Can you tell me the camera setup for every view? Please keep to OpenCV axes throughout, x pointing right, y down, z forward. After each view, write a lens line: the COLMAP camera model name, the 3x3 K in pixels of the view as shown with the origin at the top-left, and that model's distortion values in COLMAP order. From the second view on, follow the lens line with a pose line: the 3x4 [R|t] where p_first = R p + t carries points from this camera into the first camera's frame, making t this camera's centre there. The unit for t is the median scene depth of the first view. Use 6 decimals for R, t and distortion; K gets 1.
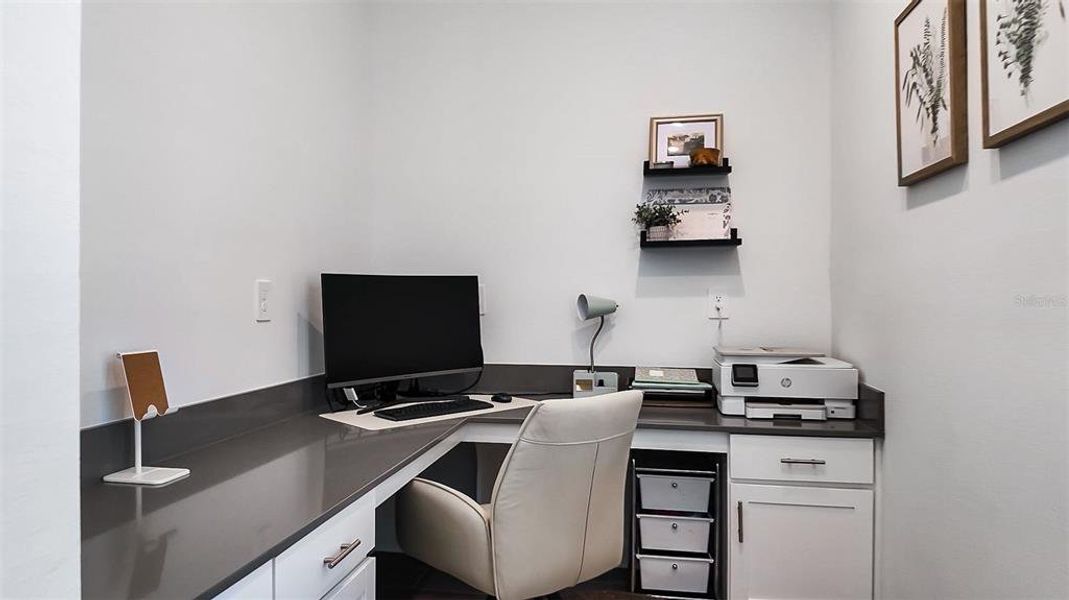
lens RADIAL K [[572.7, 0, 533.8], [0, 572.7, 297.9], [0, 0, 1]] dist [0.040879, 0.000387]
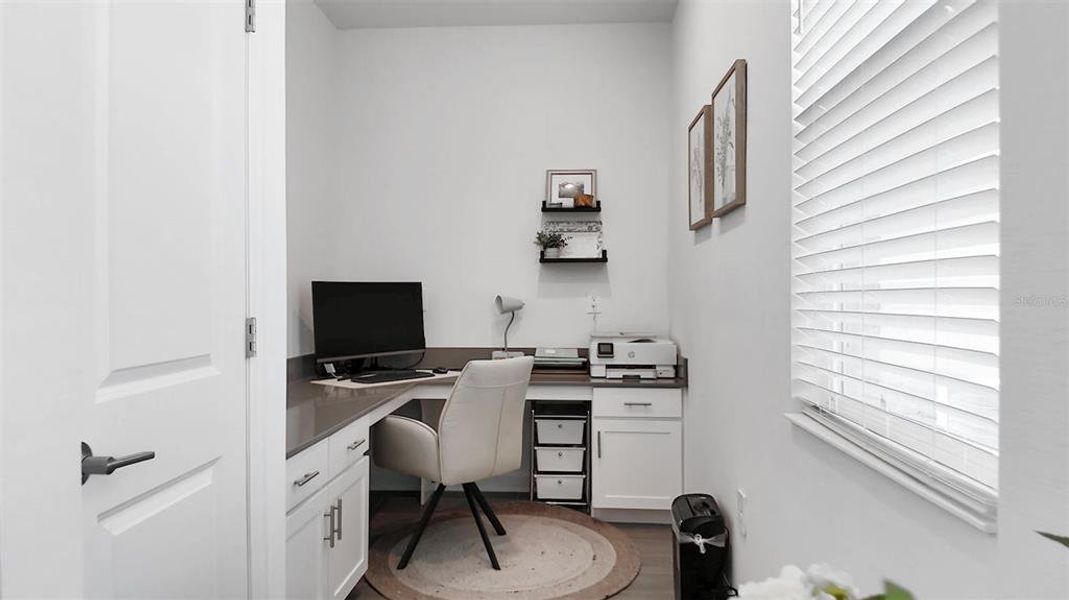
lens RADIAL K [[572.7, 0, 537.6], [0, 572.7, 296.3], [0, 0, 1]] dist [0.040879, 0.000387]
pose [[0.990276, 0.000930, 0.139112, -0.016255], [-0.000622, 0.999997, -0.002259, -0.002558], [-0.139113, 0.002151, 0.990274, -0.440783]]
